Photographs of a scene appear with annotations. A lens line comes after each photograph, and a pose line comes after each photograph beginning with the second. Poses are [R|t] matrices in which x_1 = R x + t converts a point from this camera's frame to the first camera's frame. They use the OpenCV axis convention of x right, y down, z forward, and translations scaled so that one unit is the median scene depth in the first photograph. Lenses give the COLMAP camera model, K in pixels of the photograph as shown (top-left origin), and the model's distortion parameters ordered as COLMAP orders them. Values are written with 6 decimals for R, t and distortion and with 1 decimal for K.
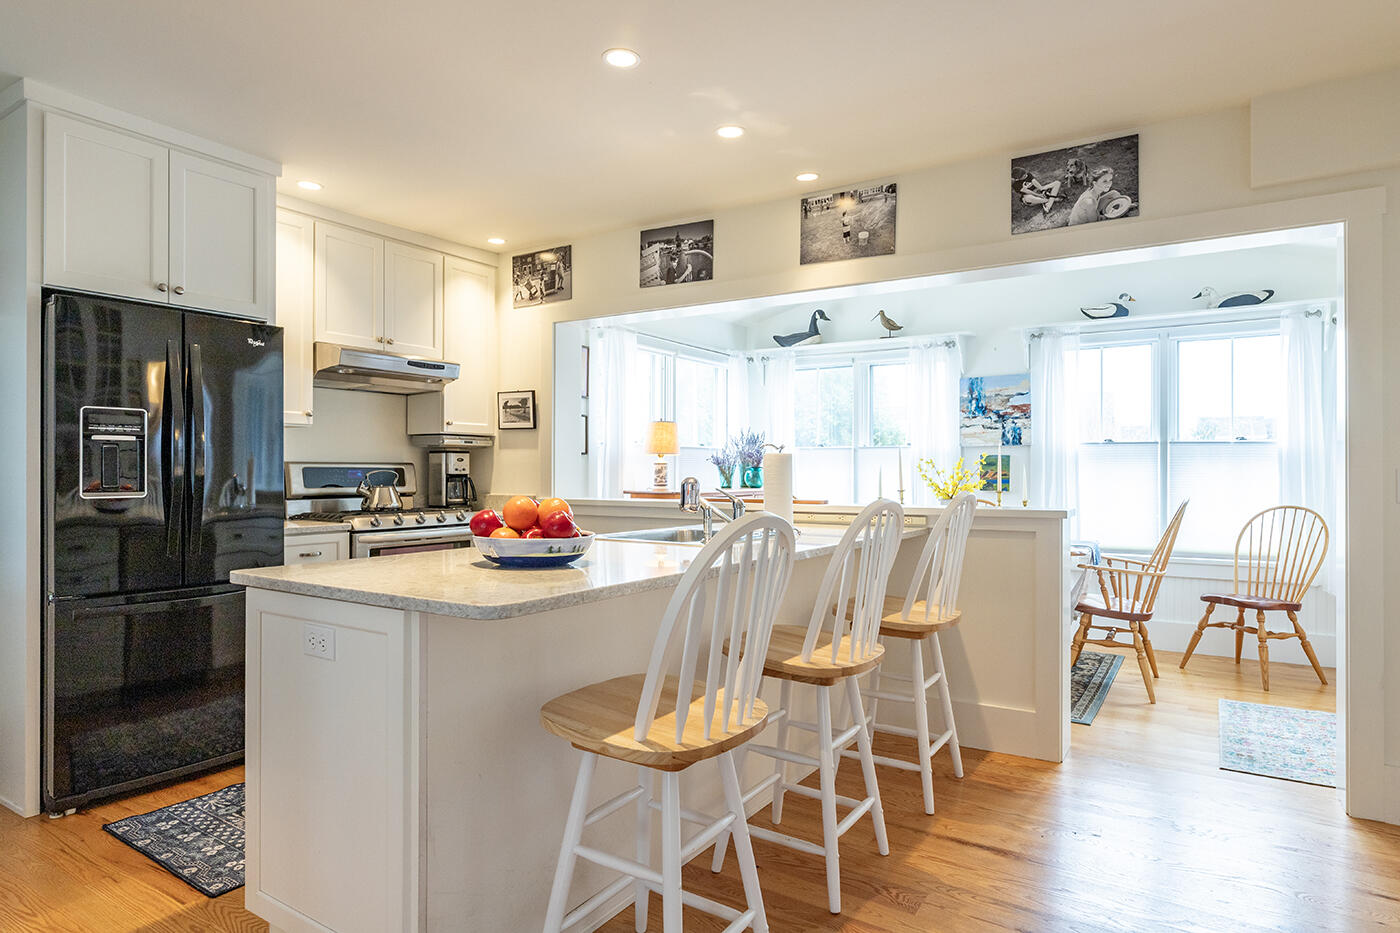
lens RADIAL K [[800.4, 0, 700.0], [0, 800.4, 466.5], [0, 0, 1]] dist [0.002219, 0.001244]
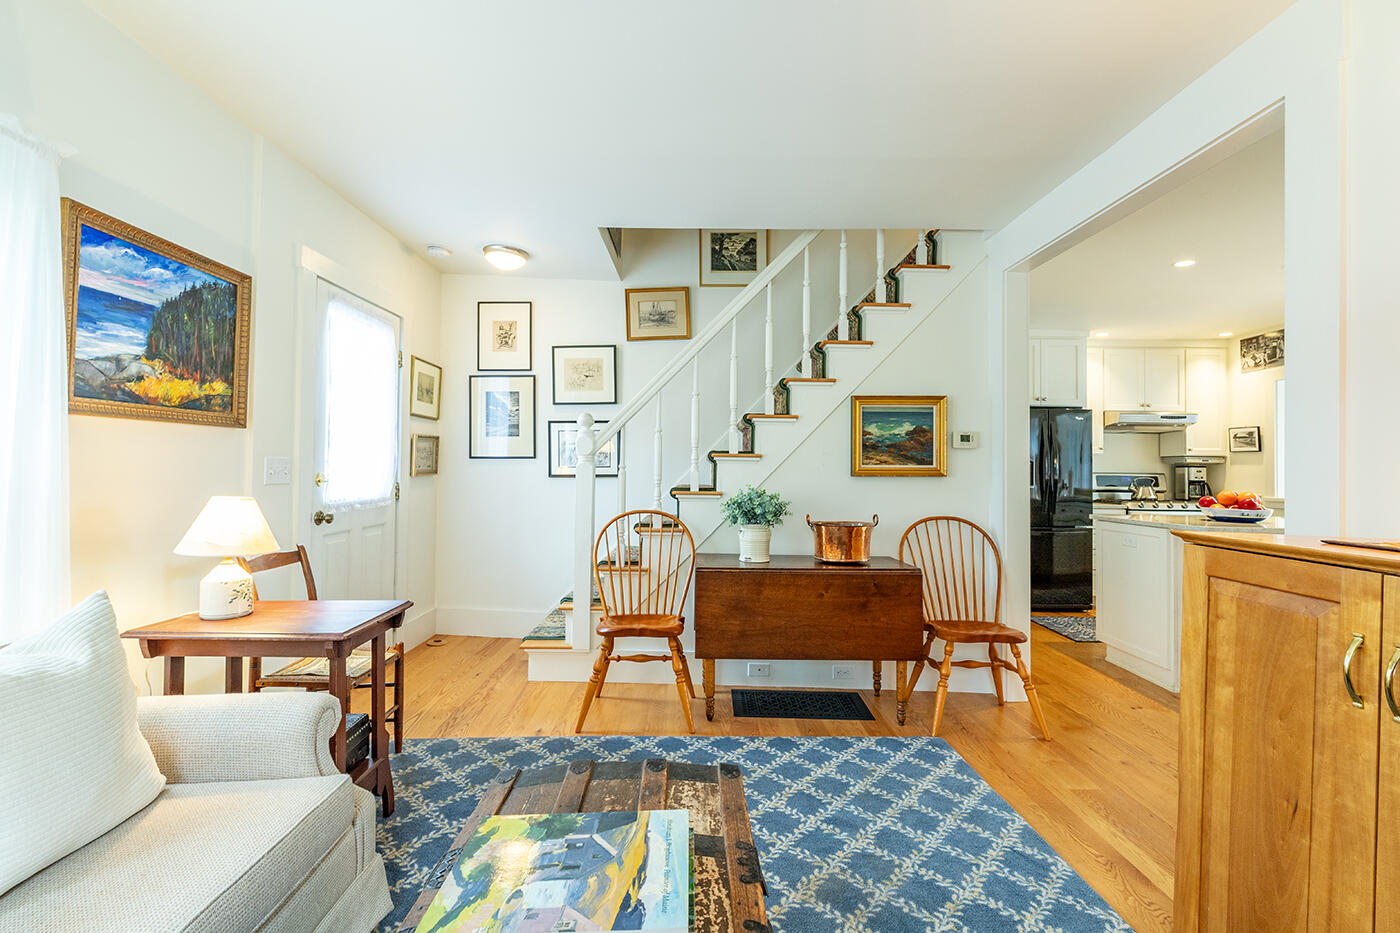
lens RADIAL K [[609.4, 0, 694.5], [0, 609.4, 460.4], [0, 0, 1]] dist [0.002601, 0.000215]
pose [[0.548176, -0.010895, -0.836292, 0.176502], [-0.005742, 0.999843, -0.016789, -0.004586], [0.836343, 0.014006, 0.548027, -0.537176]]
